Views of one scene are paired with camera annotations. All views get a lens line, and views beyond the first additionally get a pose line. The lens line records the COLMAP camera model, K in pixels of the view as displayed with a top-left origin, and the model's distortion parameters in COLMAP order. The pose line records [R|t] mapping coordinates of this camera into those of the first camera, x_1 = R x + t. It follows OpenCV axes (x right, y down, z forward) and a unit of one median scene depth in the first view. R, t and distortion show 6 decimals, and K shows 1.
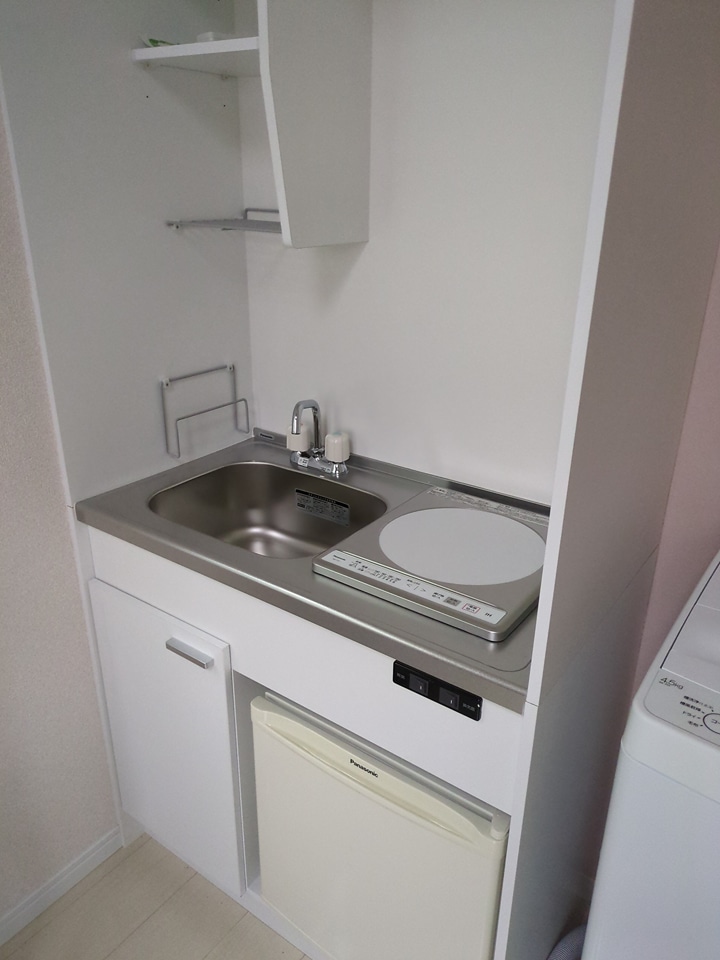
lens RADIAL K [[718.2, 0, 360.0], [0, 718.2, 480.0], [0, 0, 1]] dist [0.008350, 0.003834]
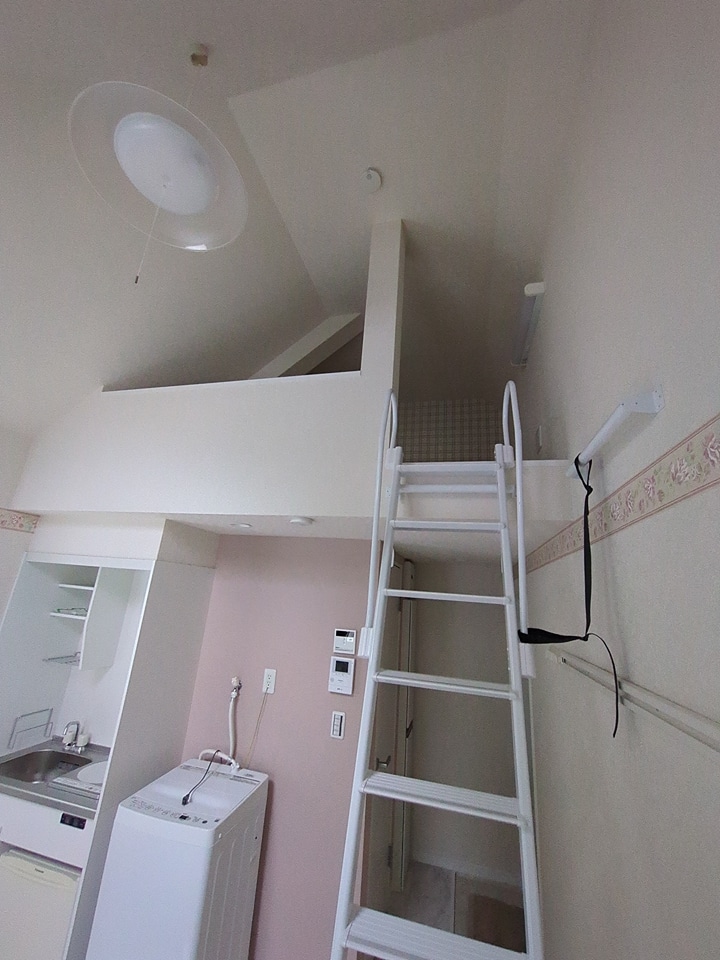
lens RADIAL K [[369.5, 0, 364.5], [0, 369.5, 494.3], [0, 0, 1]] dist [0.001724, 0.000319]
pose [[0.923642, 0.167496, 0.344719, 0.427430], [0.077743, 0.798864, -0.596467, 0.178248], [-0.375289, 0.577721, 0.724842, -1.364130]]
